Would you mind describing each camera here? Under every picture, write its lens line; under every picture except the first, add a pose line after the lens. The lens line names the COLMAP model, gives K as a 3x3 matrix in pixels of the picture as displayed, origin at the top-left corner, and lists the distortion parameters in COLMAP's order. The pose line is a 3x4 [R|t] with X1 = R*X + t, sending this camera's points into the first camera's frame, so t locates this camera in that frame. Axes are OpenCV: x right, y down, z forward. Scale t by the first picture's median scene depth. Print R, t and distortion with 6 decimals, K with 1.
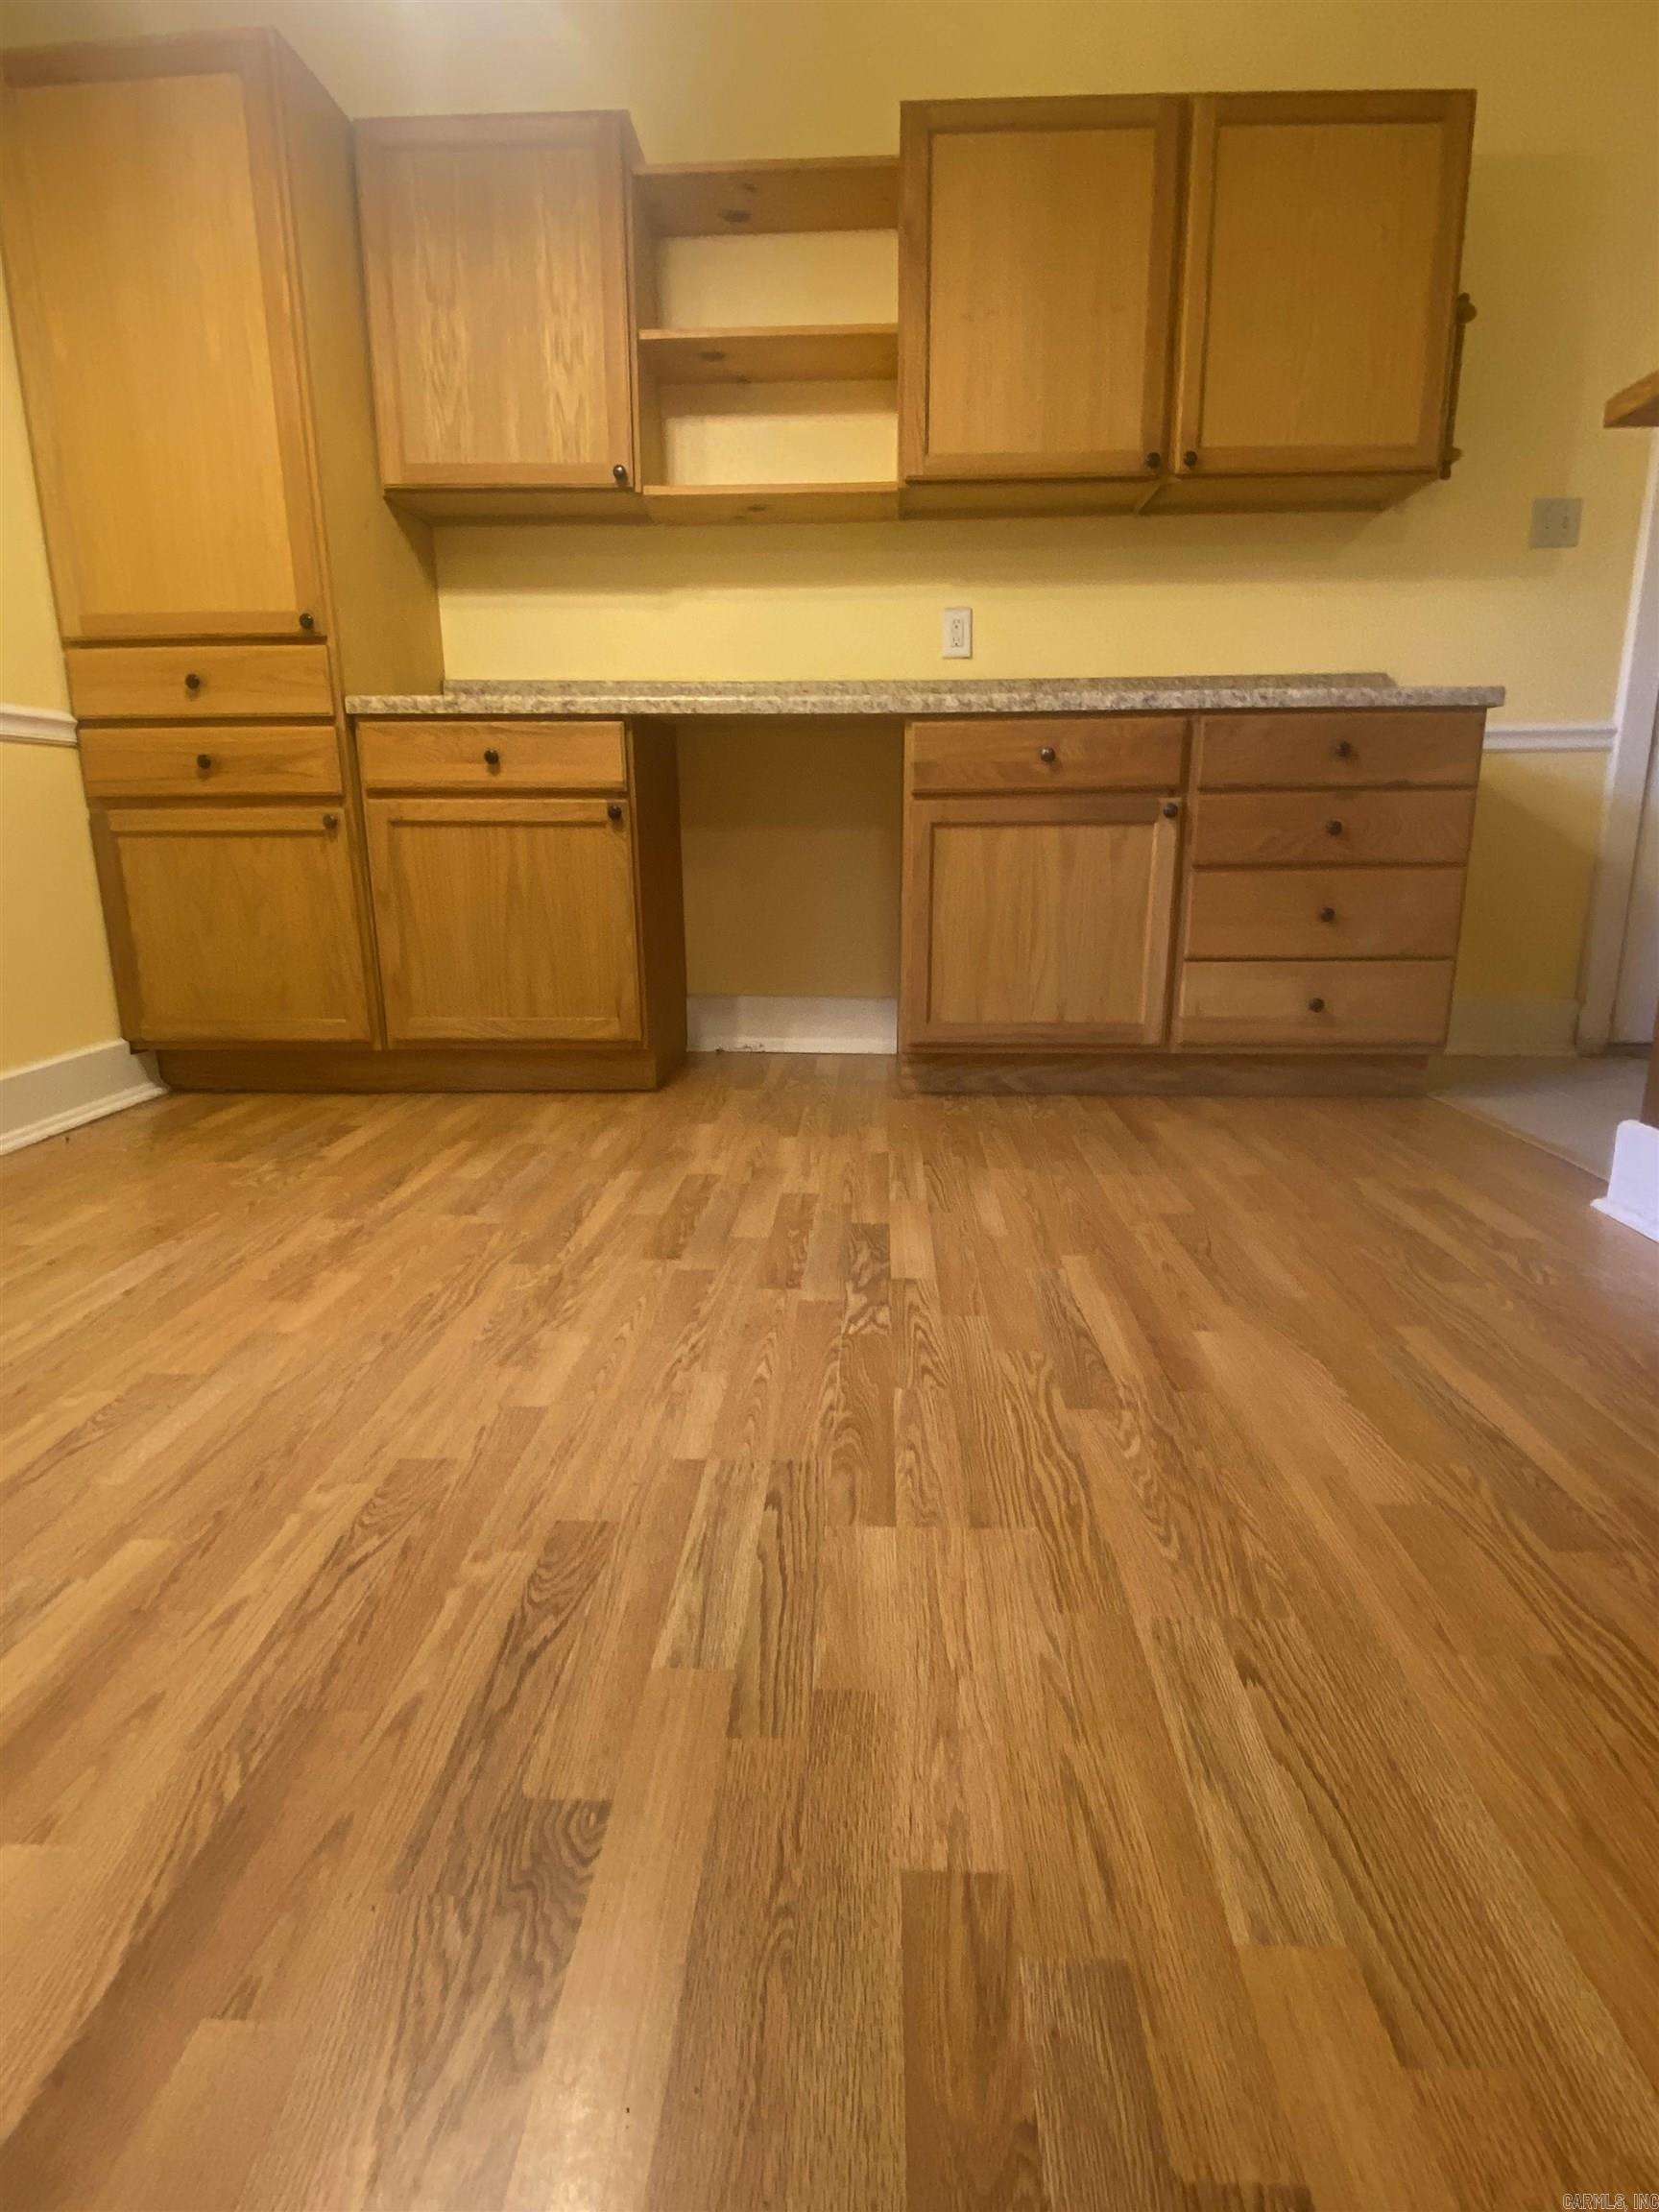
lens RADIAL K [[1166.2, 0, 827.5], [0, 1166.2, 1116.4], [0, 0, 1]] dist [0.030221, -0.028276]
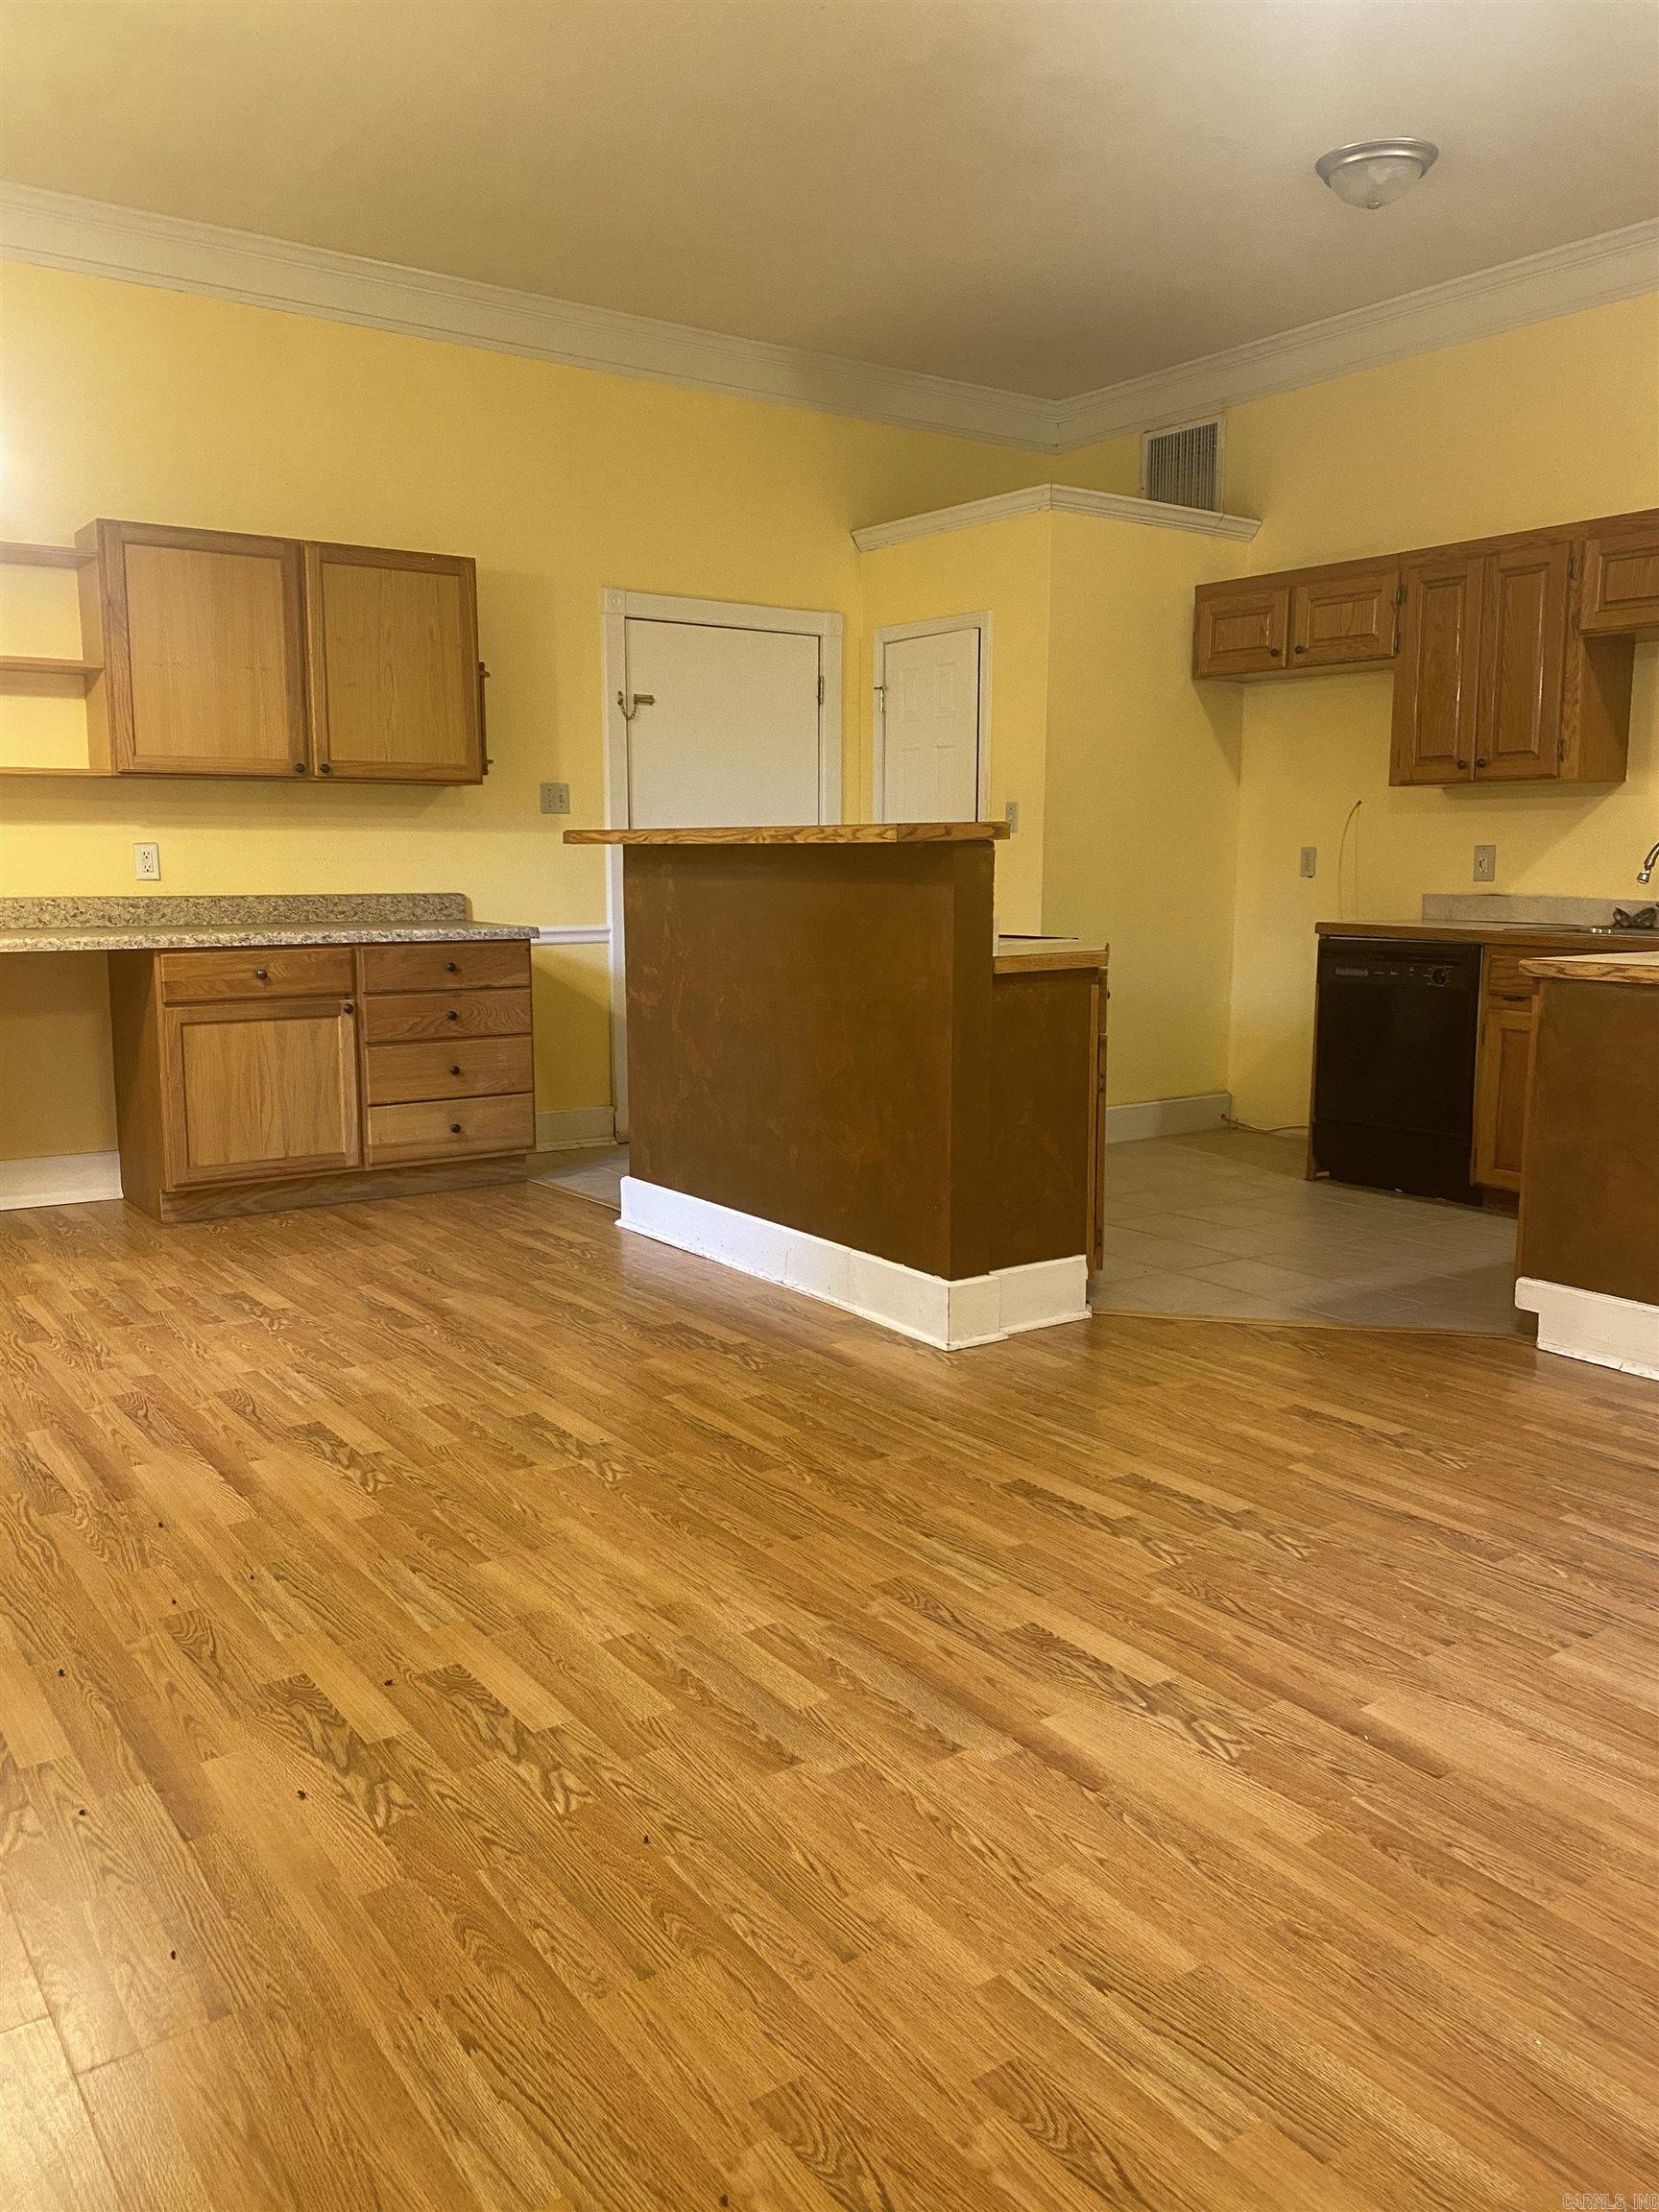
lens RADIAL K [[1644.9, 0, 827.3], [0, 1644.9, 1103.5], [0, 0, 1]] dist [-0.010839, -0.007817]
pose [[0.789522, -0.083730, 0.607983, -0.500229], [0.143594, 0.988355, -0.050356, 0.049050], [-0.596687, 0.127059, 0.792351, -0.988618]]
